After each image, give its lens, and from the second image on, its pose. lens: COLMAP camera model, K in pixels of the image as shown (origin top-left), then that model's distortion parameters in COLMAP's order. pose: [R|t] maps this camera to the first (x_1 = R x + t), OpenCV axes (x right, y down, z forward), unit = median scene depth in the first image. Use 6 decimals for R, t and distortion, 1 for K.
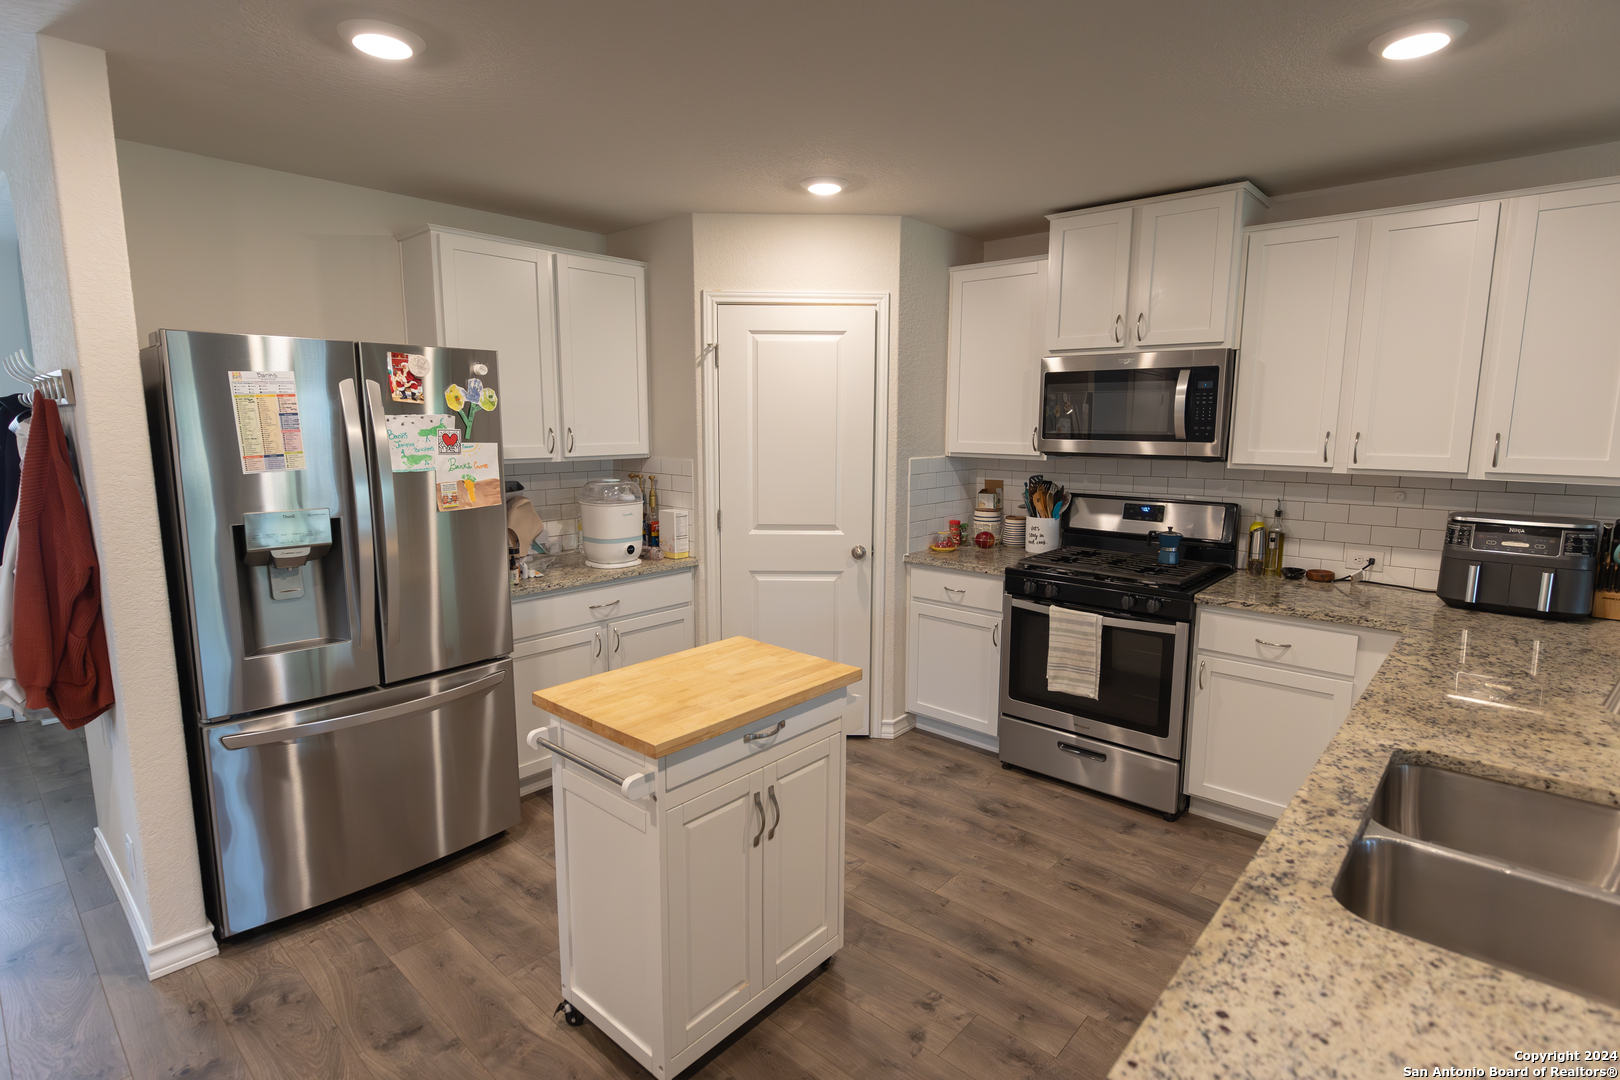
lens RADIAL K [[806.4, 0, 810.0], [0, 806.4, 540.0], [0, 0, 1]] dist [0.000756, -0.000800]
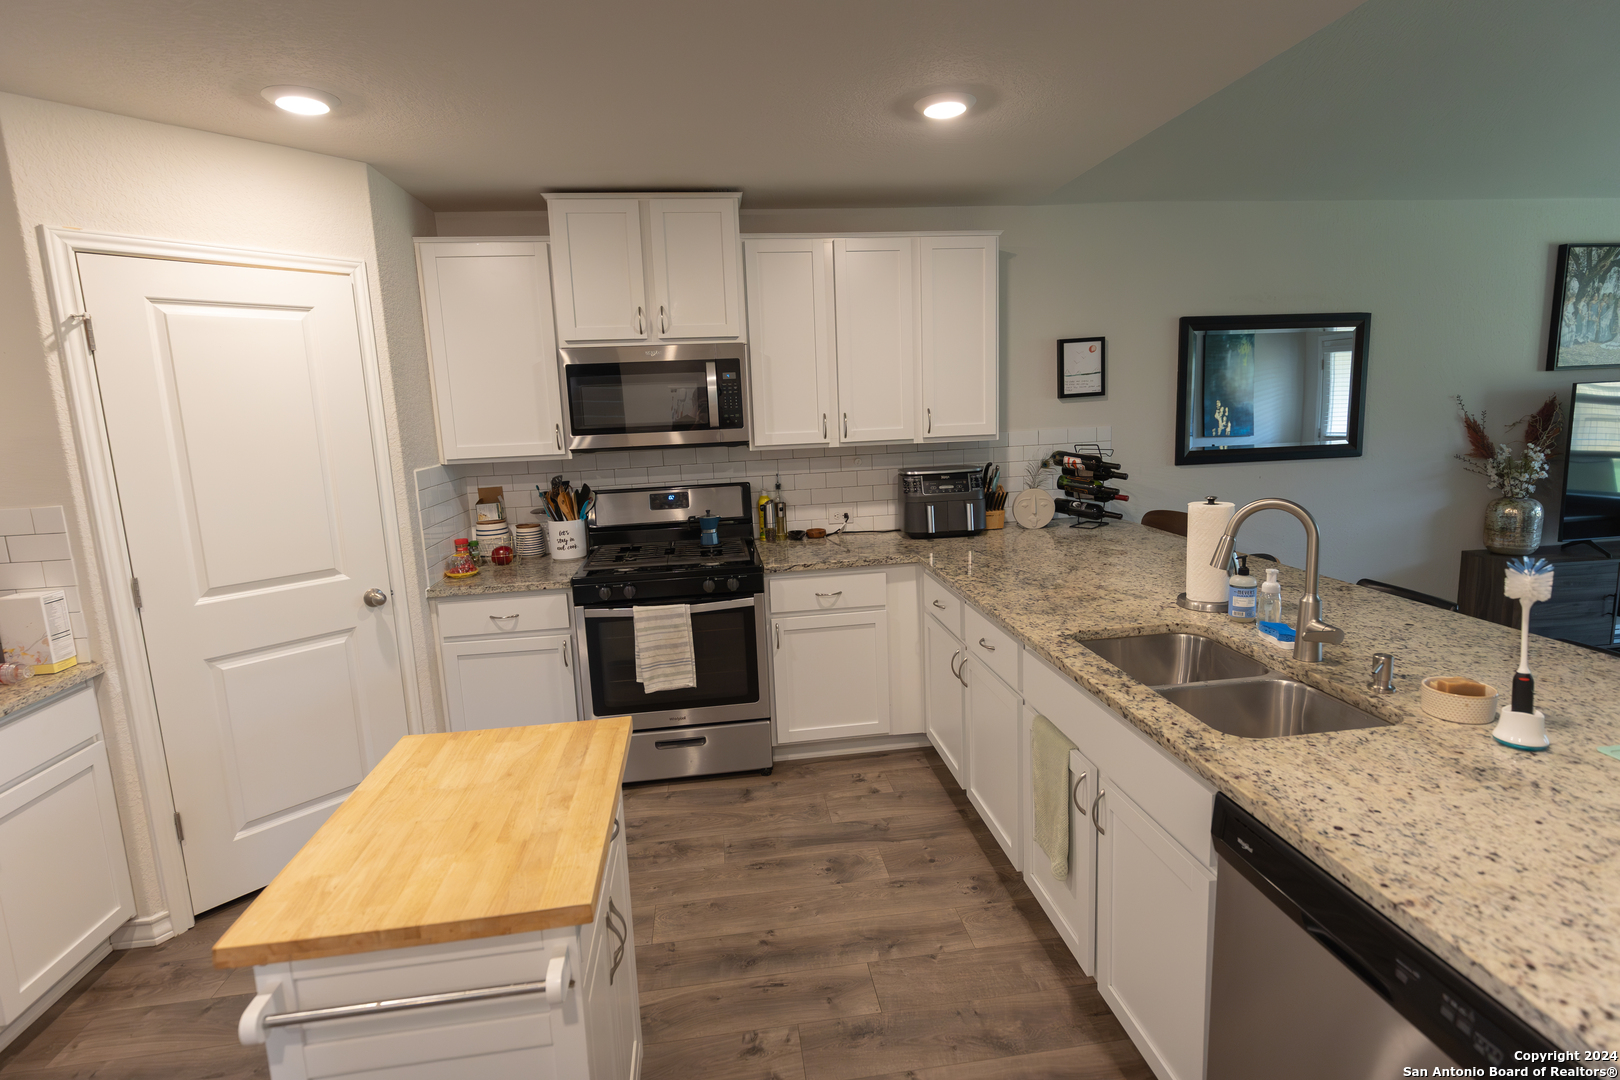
lens RADIAL K [[806.4, 0, 810.0], [0, 806.4, 540.0], [0, 0, 1]] dist [0.000756, -0.000800]
pose [[0.646558, -0.156773, 0.746582, -0.275229], [0.157310, 0.985022, 0.070609, -0.032465], [-0.746469, 0.071792, 0.661536, 0.206249]]
